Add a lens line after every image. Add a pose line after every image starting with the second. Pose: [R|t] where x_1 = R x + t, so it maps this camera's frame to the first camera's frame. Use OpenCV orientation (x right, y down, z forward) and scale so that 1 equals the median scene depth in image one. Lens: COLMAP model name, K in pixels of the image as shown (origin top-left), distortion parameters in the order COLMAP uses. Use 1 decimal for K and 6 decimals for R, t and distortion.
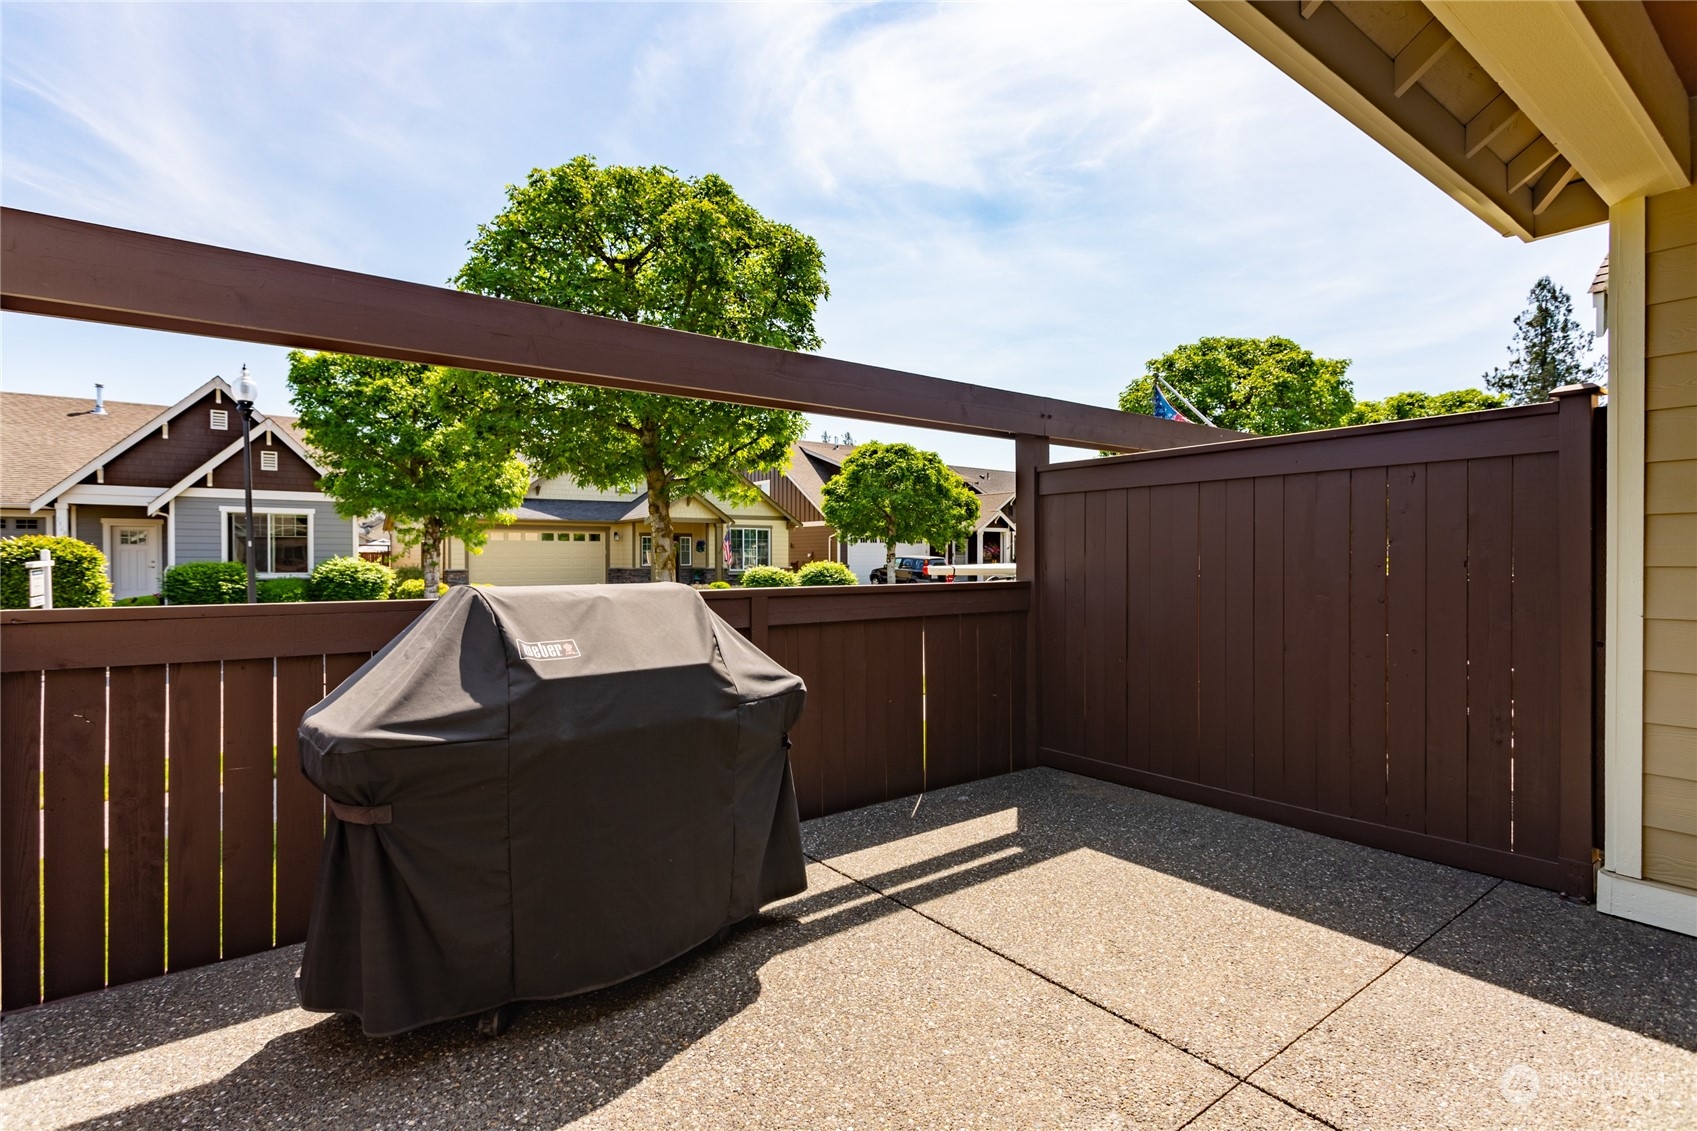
lens RADIAL K [[804.0, 0, 846.0], [0, 804.0, 561.5], [0, 0, 1]] dist [0.000212, 0.000508]
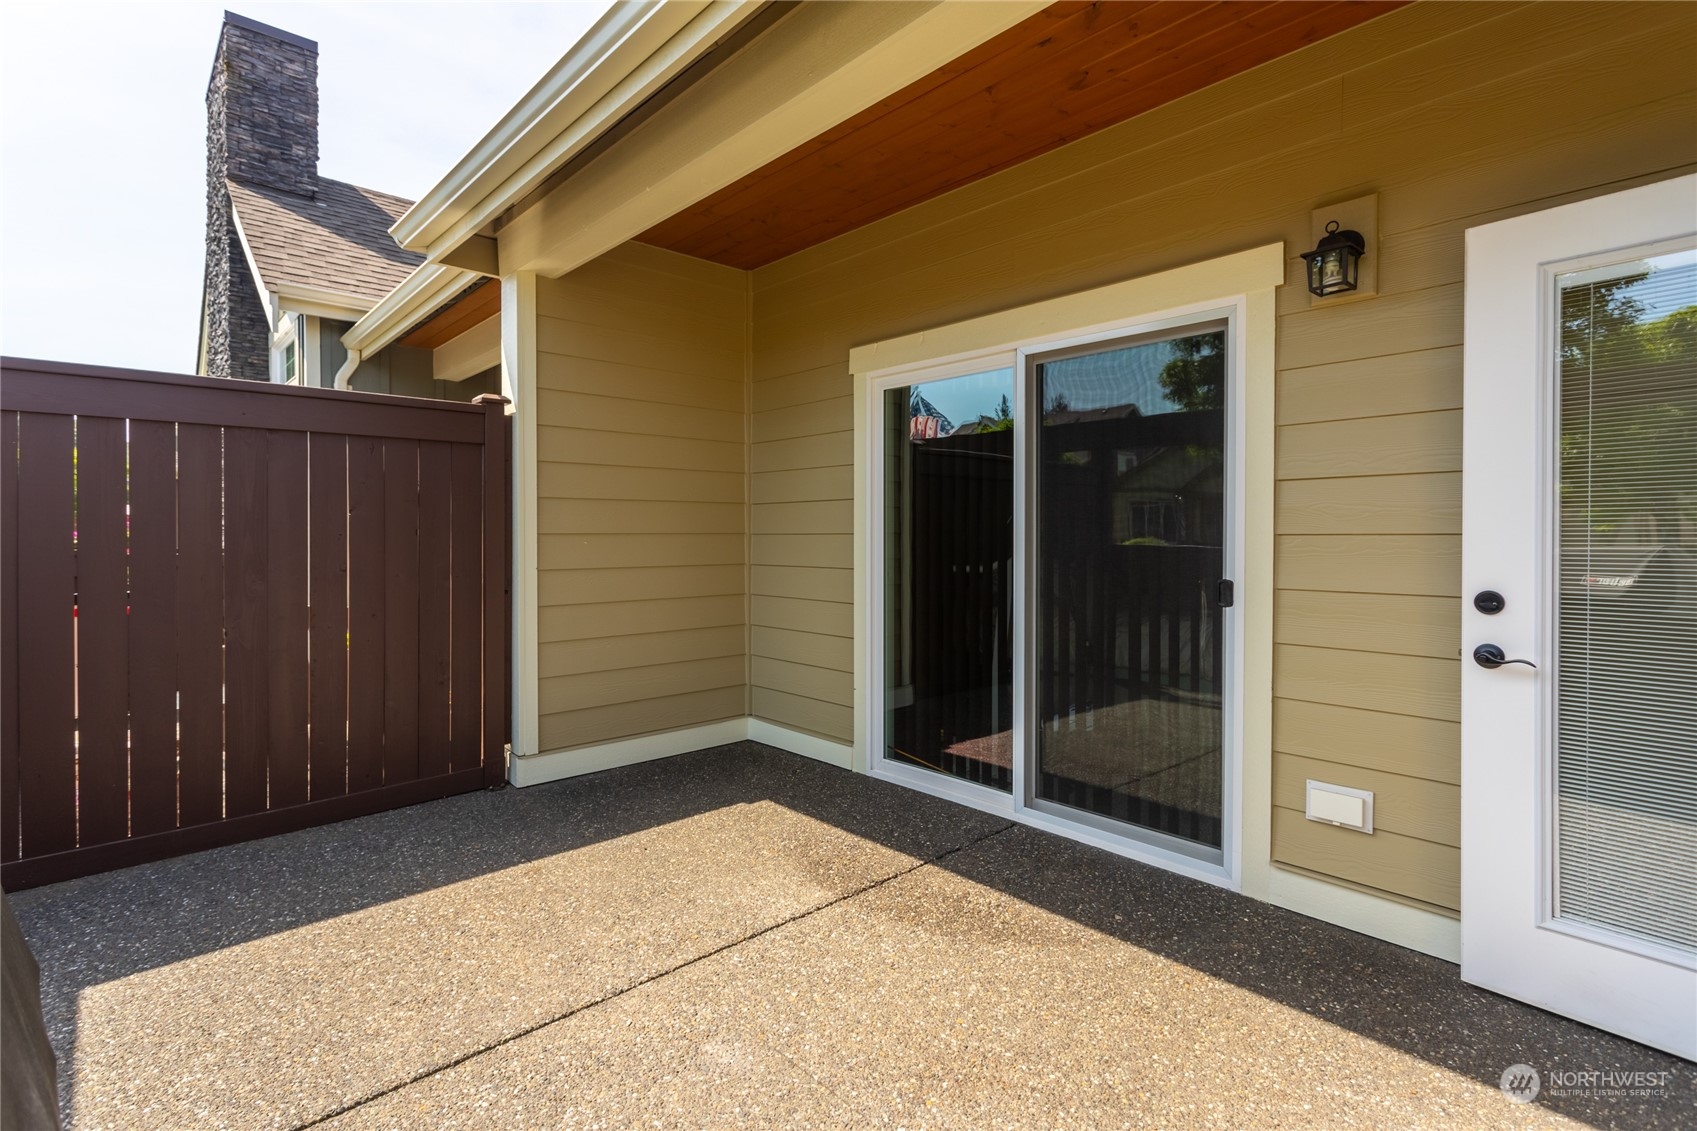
lens RADIAL K [[804.0, 0, 846.0], [0, 804.0, 561.5], [0, 0, 1]] dist [0.000212, 0.000508]
pose [[-0.105044, -0.036116, 0.993812, -0.444743], [0.002122, 0.999330, 0.036540, 0.003101], [-0.994465, 0.005947, -0.104897, 0.566706]]
